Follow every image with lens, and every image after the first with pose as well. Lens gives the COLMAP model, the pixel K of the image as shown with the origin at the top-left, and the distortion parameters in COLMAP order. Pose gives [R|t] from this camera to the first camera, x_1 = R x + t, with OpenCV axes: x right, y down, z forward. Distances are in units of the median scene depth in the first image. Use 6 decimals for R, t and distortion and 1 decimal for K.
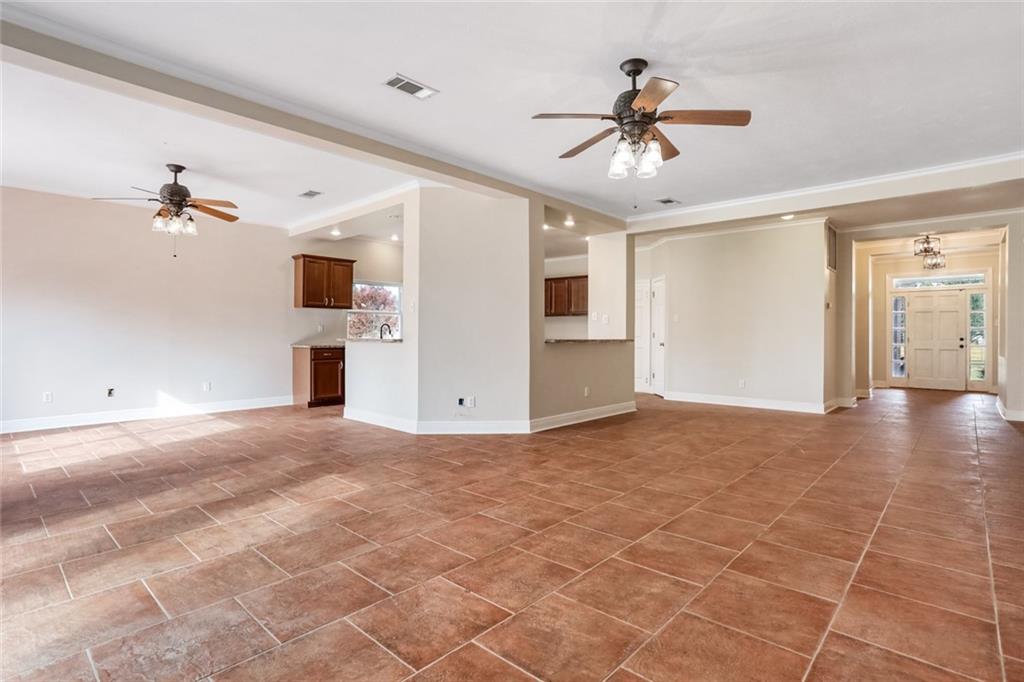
lens RADIAL K [[507.1, 0, 512.3], [0, 507.1, 336.1], [0, 0, 1]] dist [-0.016660, 0.001291]
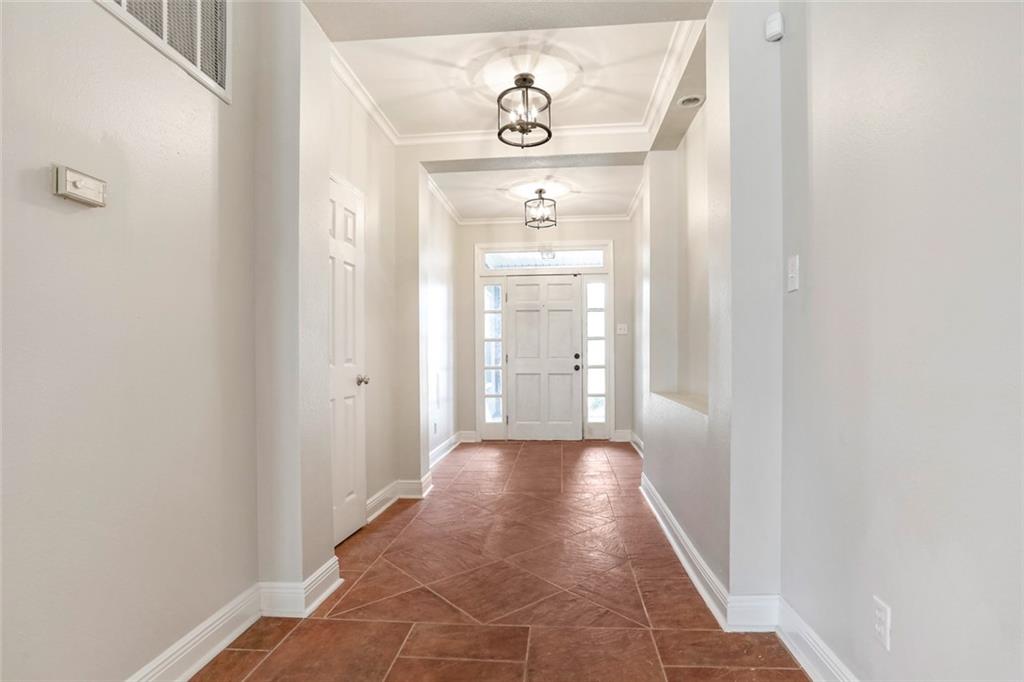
lens RADIAL K [[507.1, 0, 514.5], [0, 507.1, 347.6], [0, 0, 1]] dist [-0.016660, 0.001291]
pose [[0.801255, -0.000811, 0.598322, 0.463526], [0.007572, 0.999933, -0.008784, 0.000699], [-0.598275, 0.011569, 0.801207, 0.546766]]
